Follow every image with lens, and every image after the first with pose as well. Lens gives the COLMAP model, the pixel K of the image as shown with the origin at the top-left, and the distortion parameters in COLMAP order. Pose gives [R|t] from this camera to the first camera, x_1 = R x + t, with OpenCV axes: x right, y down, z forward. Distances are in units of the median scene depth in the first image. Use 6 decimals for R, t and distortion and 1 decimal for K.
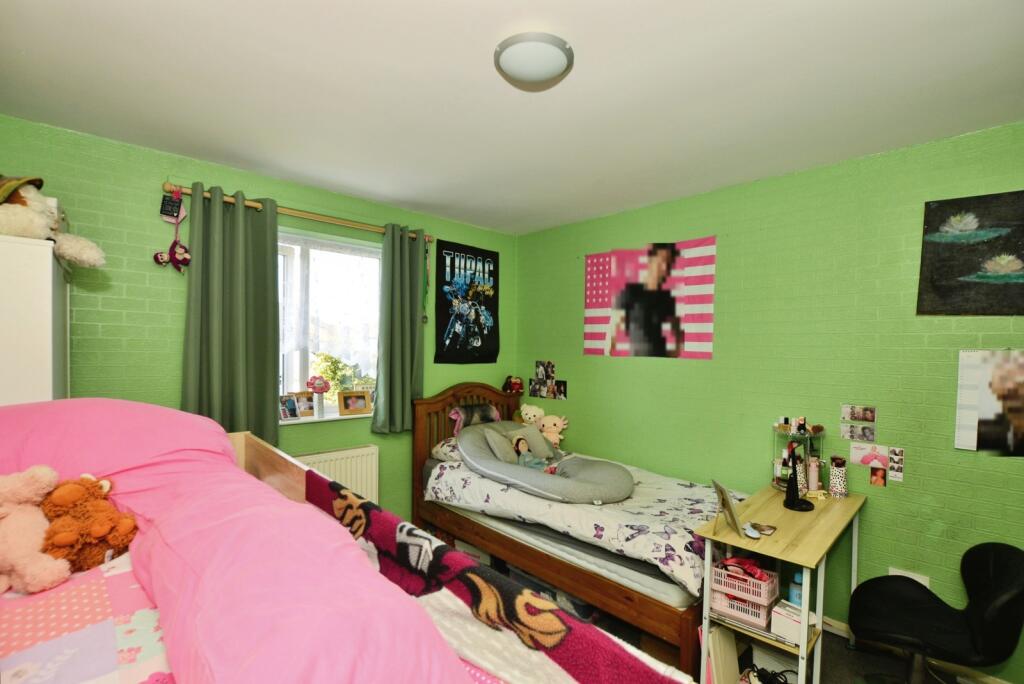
lens RADIAL K [[471.3, 0, 512.0], [0, 471.3, 342.0], [0, 0, 1]] dist [-0.027893, 0.000263]
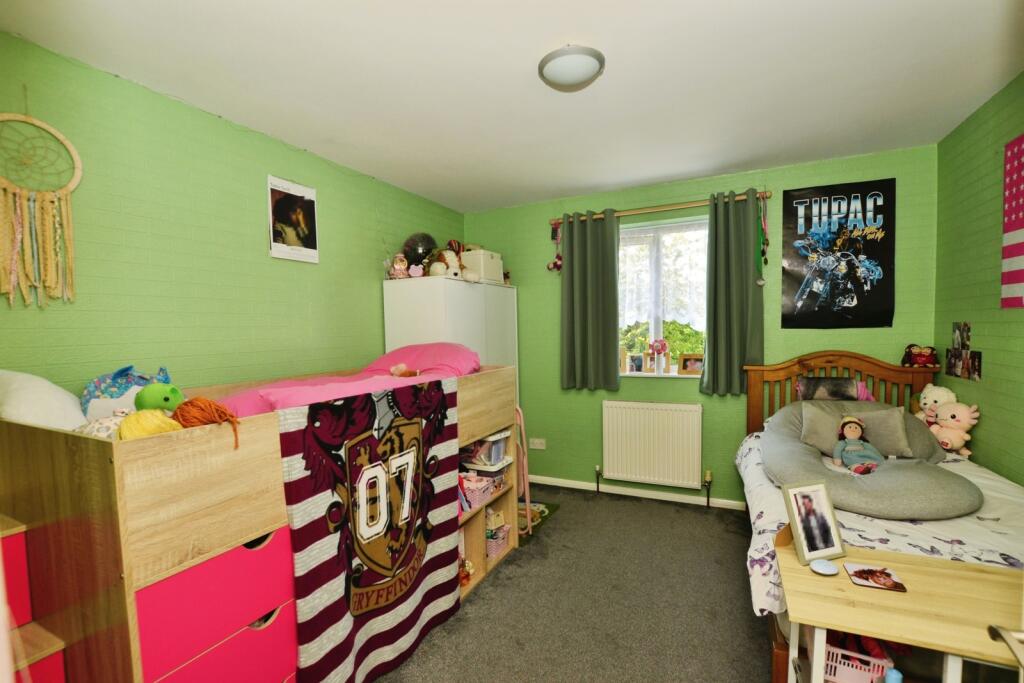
lens RADIAL K [[471.3, 0, 512.0], [0, 471.3, 341.5], [0, 0, 1]] dist [-0.027893, 0.000263]
pose [[0.324783, 0.000356, -0.945788, 0.494726], [0.035864, 0.999276, 0.012692, 0.038298], [0.945108, -0.038042, 0.324535, 0.199504]]
